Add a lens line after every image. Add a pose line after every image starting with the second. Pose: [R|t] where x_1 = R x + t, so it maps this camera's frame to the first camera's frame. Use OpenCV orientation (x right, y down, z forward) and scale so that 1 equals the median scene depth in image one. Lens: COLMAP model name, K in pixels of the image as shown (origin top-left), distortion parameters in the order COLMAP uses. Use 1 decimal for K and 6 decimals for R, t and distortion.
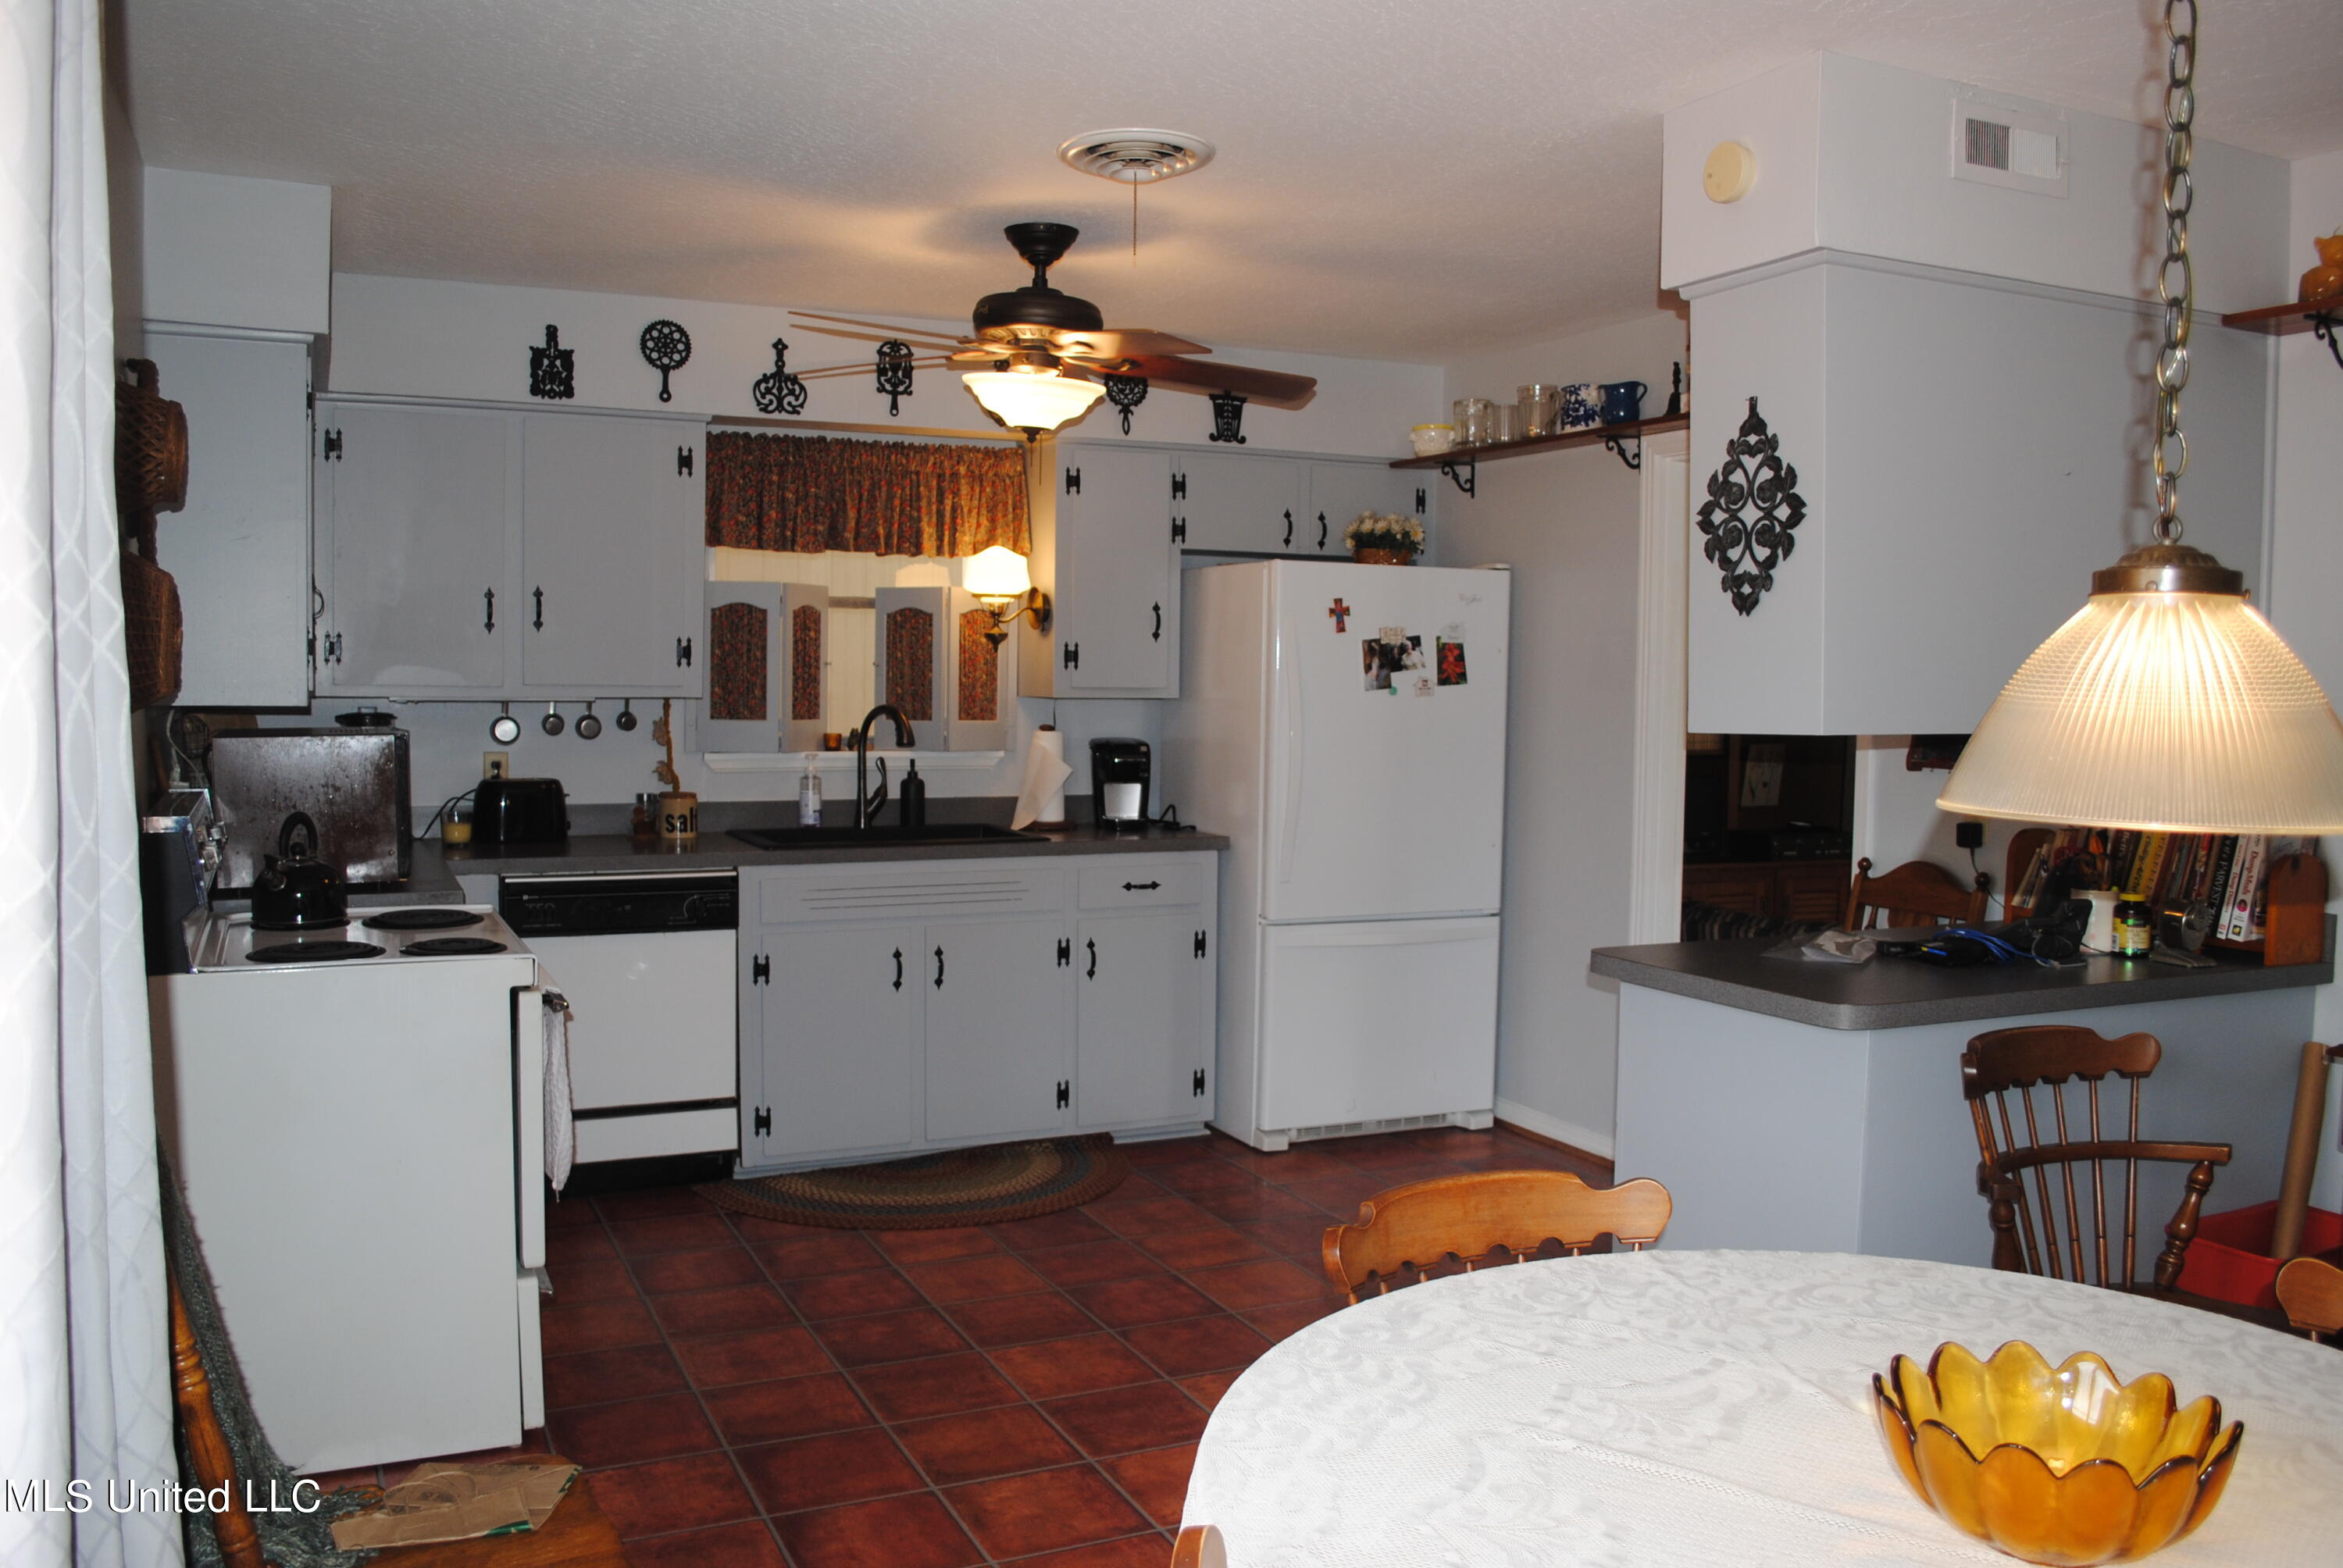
lens RADIAL K [[1828.5, 0, 1168.3], [0, 1828.5, 793.3], [0, 0, 1]] dist [-0.072025, 0.007780]
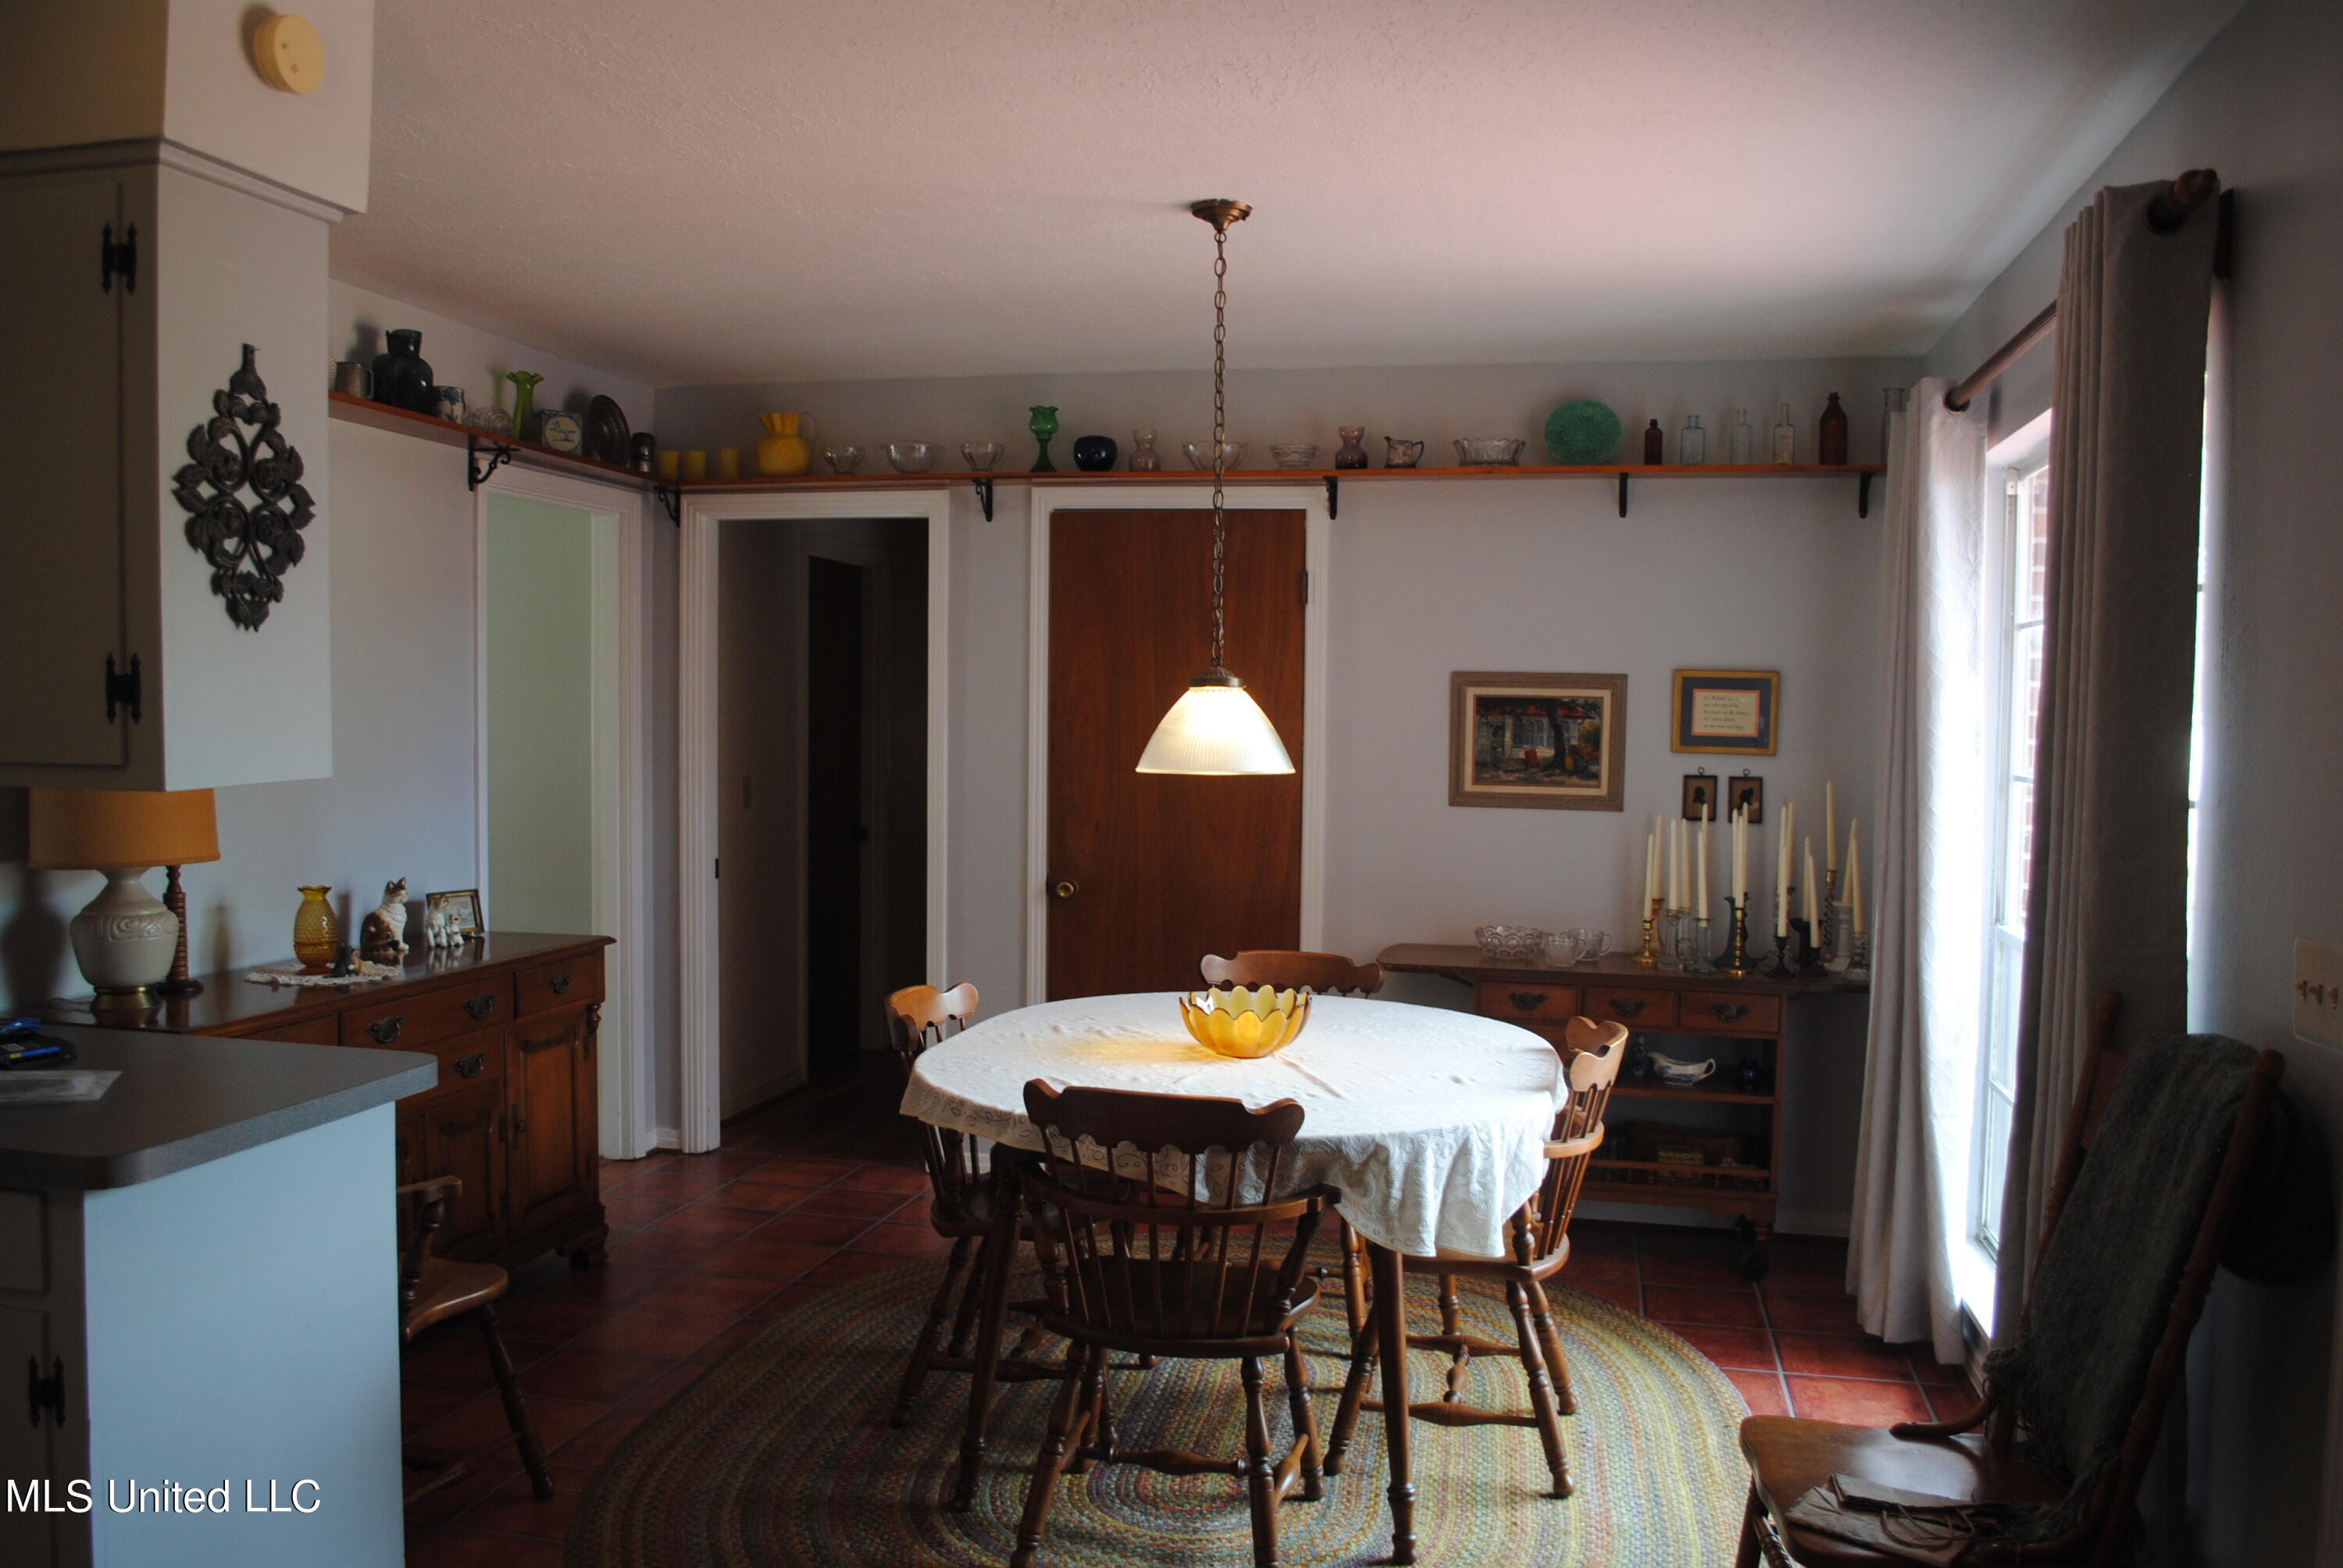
lens RADIAL K [[1828.5, 0, 1171.9], [0, 1828.5, 788.6], [0, 0, 1]] dist [-0.072025, 0.007780]
pose [[-0.782933, -0.052374, 0.619897, -0.459233], [0.018329, 0.994075, 0.107138, -0.106229], [-0.621835, 0.095244, -0.777335, 1.359809]]
